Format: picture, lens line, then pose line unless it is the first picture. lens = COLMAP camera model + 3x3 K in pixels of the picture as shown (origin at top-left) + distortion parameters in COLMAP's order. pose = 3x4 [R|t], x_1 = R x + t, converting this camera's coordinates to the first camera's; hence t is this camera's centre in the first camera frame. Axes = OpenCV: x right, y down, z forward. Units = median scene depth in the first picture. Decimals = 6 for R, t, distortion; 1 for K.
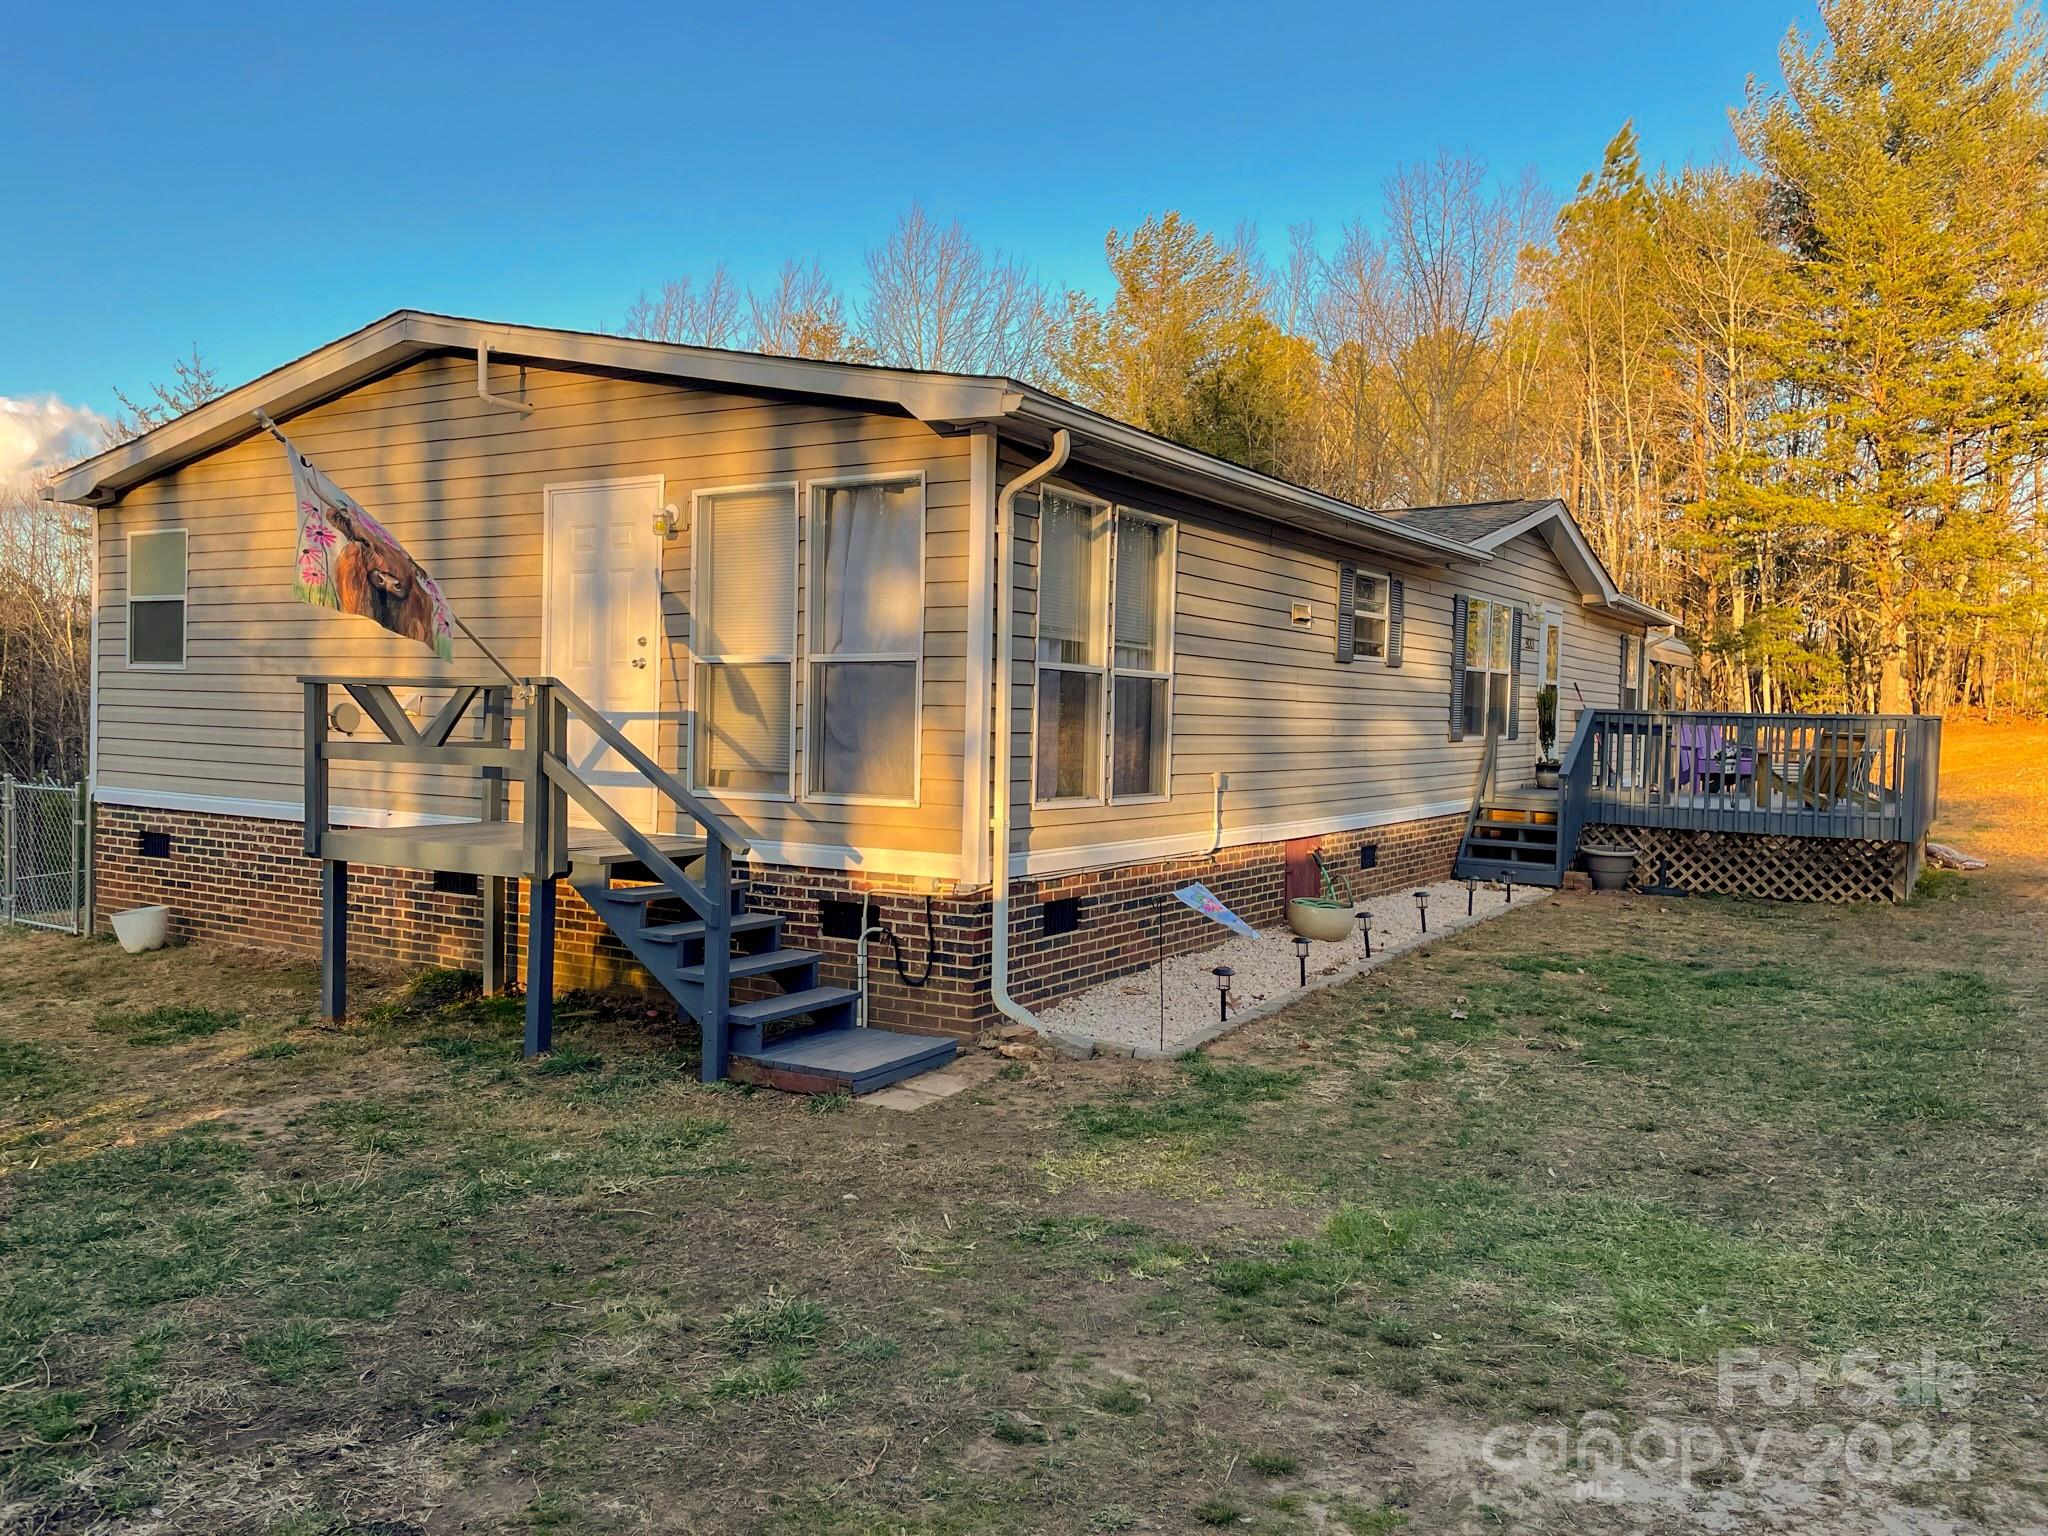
lens RADIAL K [[1557.7, 0, 1011.4], [0, 1557.7, 755.7], [0, 0, 1]] dist [0.119849, -0.145656]
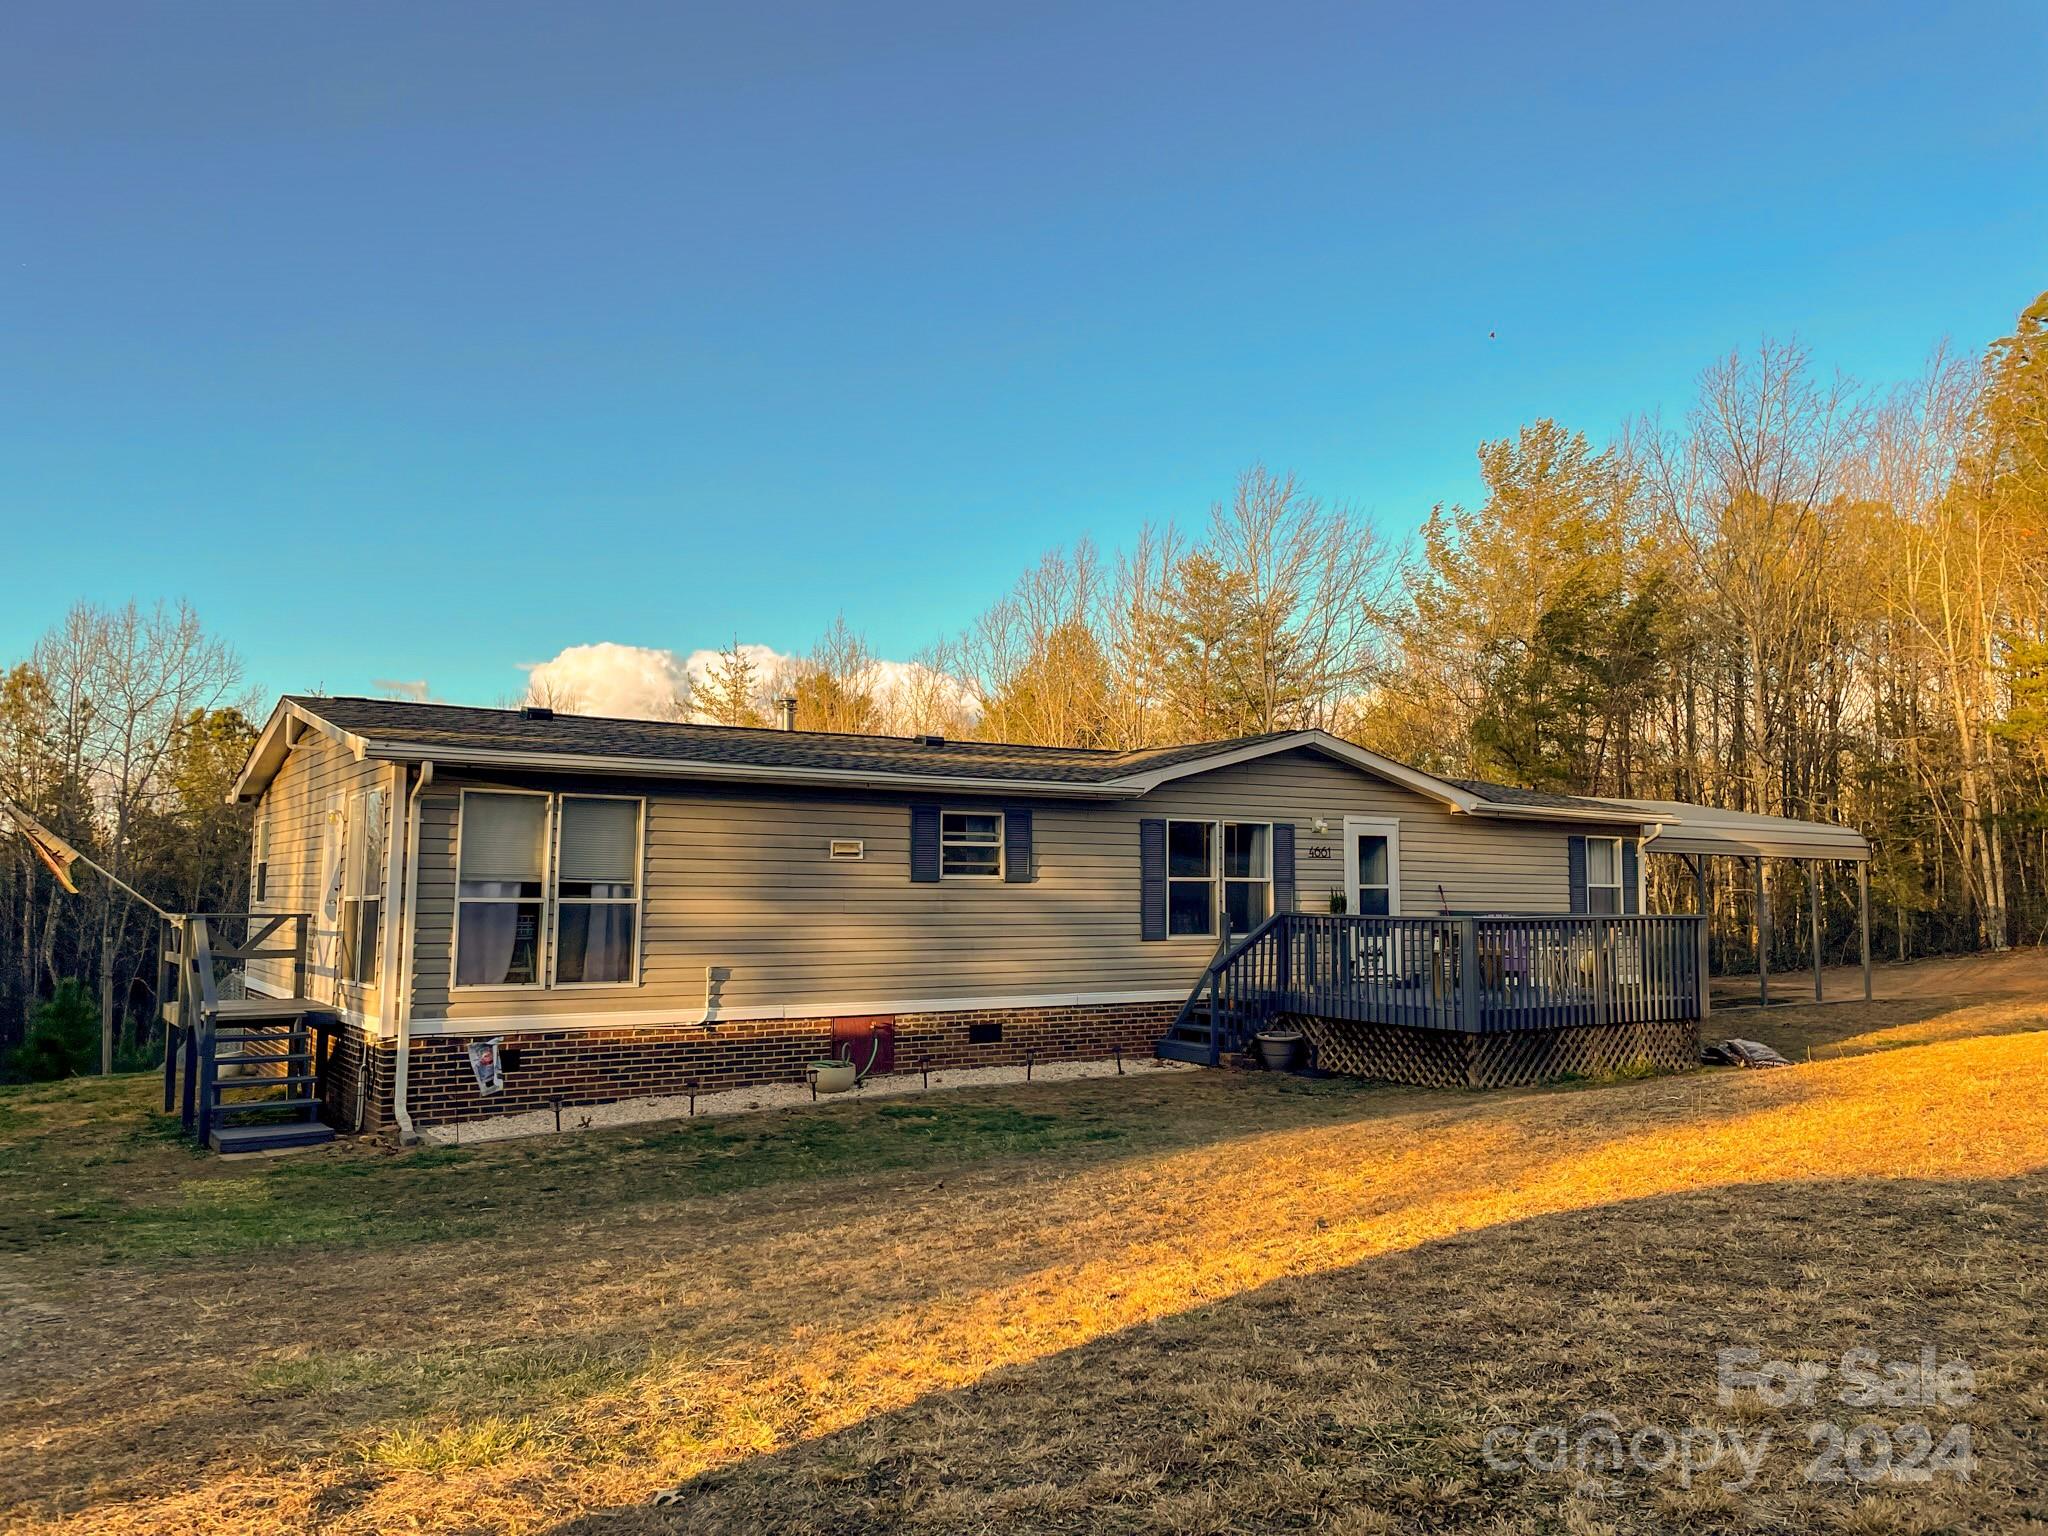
lens RADIAL K [[1557.7, 0, 1011.4], [0, 1557.7, 755.7], [0, 0, 1]] dist [0.119849, -0.145656]
pose [[0.920175, -0.049941, -0.388309, 1.011251], [0.001551, 0.992288, -0.123946, -0.002841], [0.391504, 0.113450, 0.913156, -0.239488]]
